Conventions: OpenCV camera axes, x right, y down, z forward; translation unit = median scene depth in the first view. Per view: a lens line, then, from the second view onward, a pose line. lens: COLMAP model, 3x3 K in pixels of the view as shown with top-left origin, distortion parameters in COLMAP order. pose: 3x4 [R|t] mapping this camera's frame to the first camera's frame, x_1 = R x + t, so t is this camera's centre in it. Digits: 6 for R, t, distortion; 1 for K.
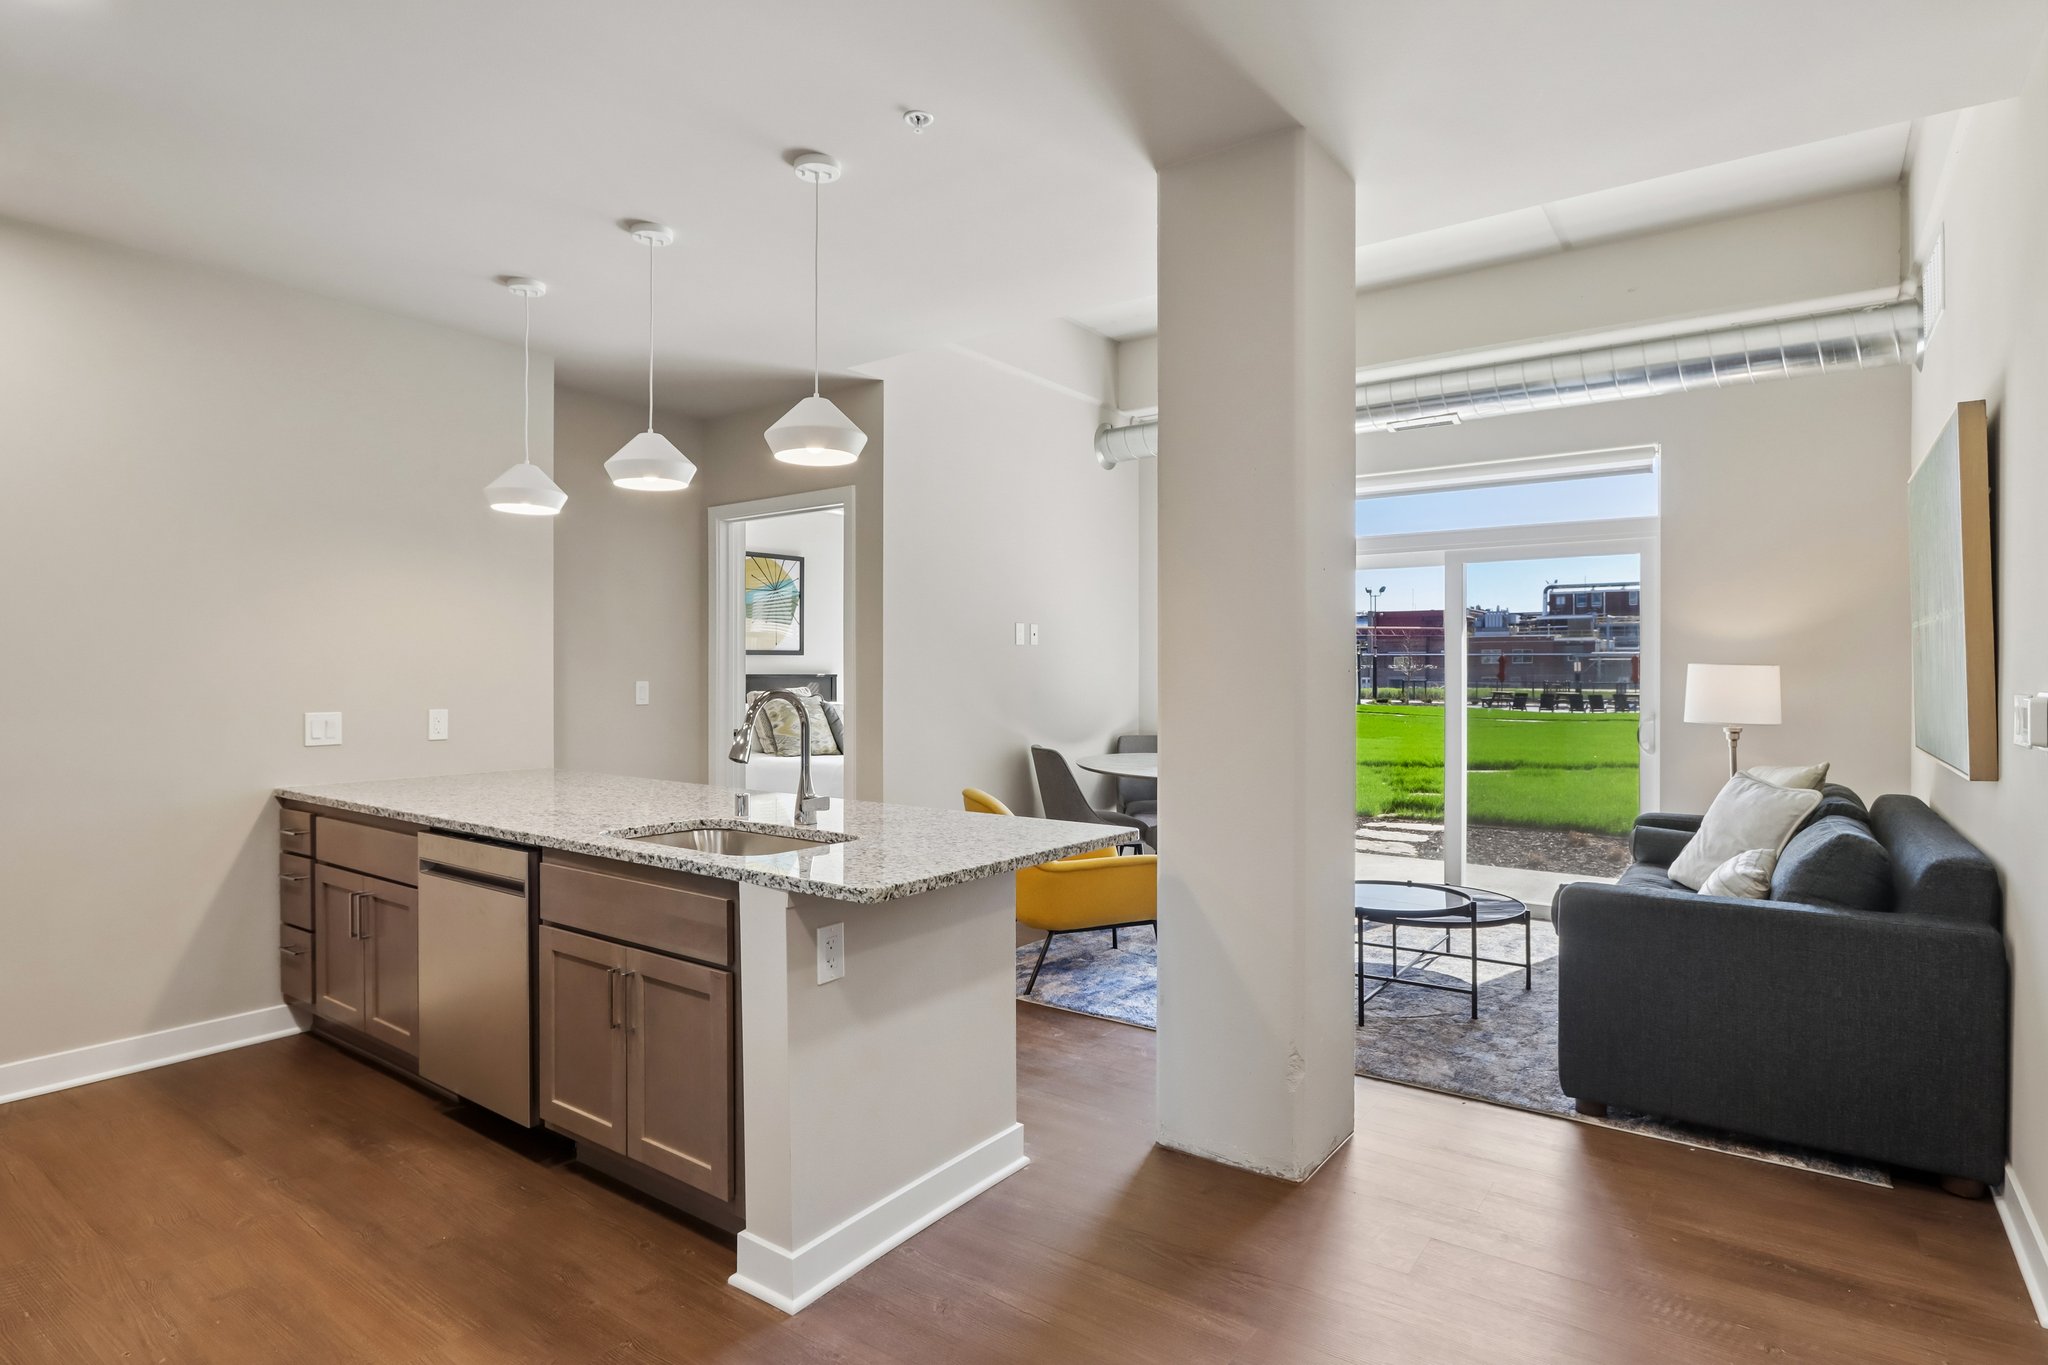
lens RADIAL K [[1104.6, 0, 1024.0], [0, 1104.6, 682.5], [0, 0, 1]] dist [-0.005895, -0.002653]
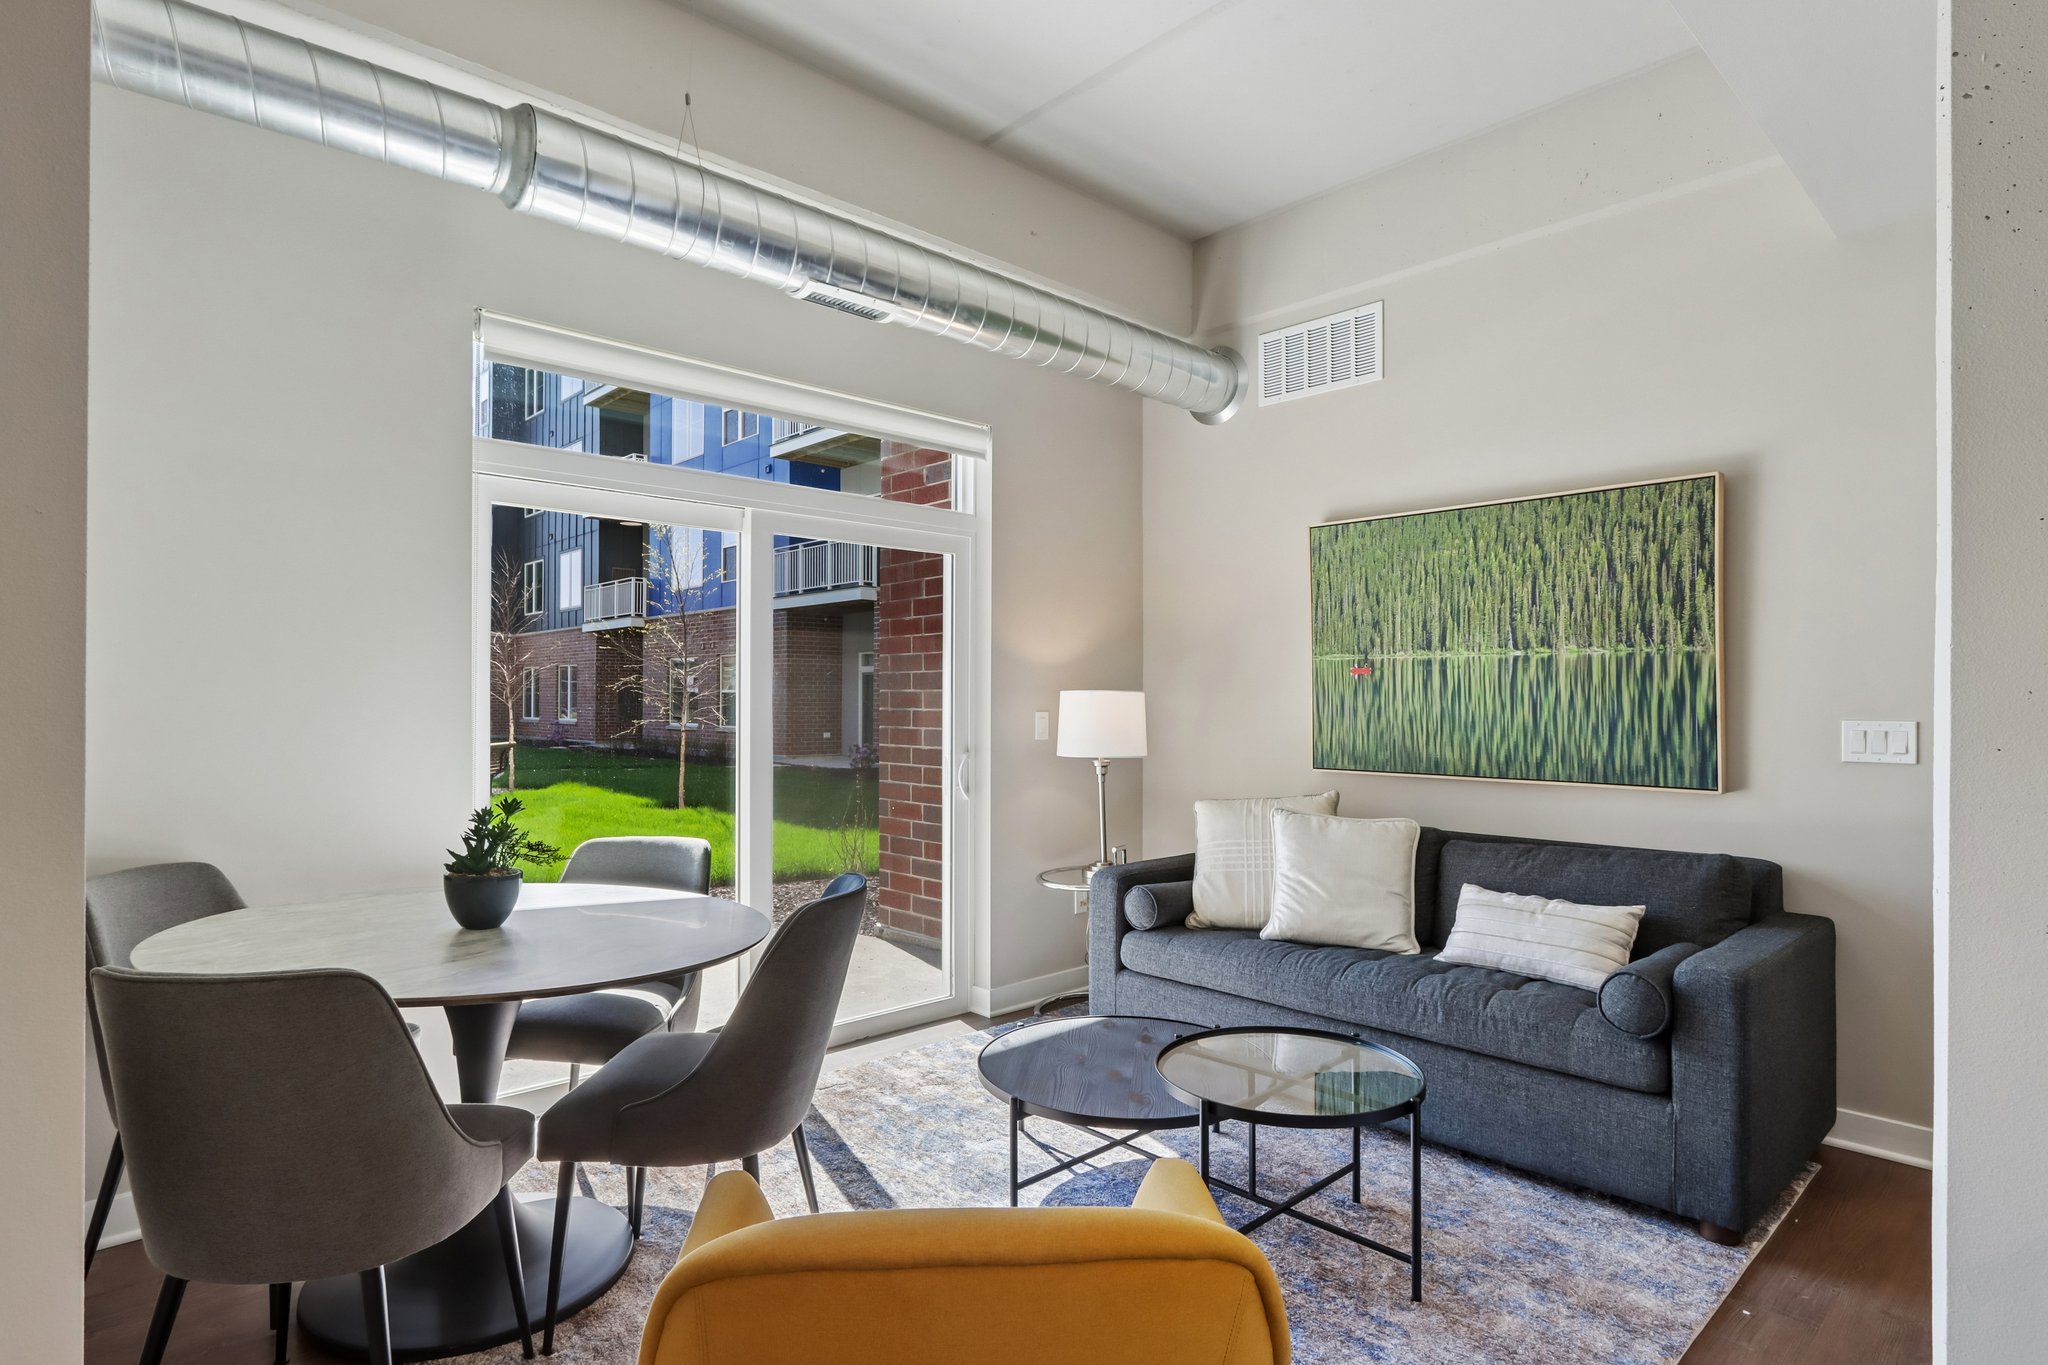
lens RADIAL K [[1079.3, 0, 1024.0], [0, 1079.3, 682.5], [0, 0, 1]] dist [-0.011736, -0.000646]
pose [[0.189124, 0.016794, 0.981810, -0.136063], [0.003534, 0.999836, -0.017783, -0.004637], [-0.981947, 0.006833, 0.189034, 0.485988]]
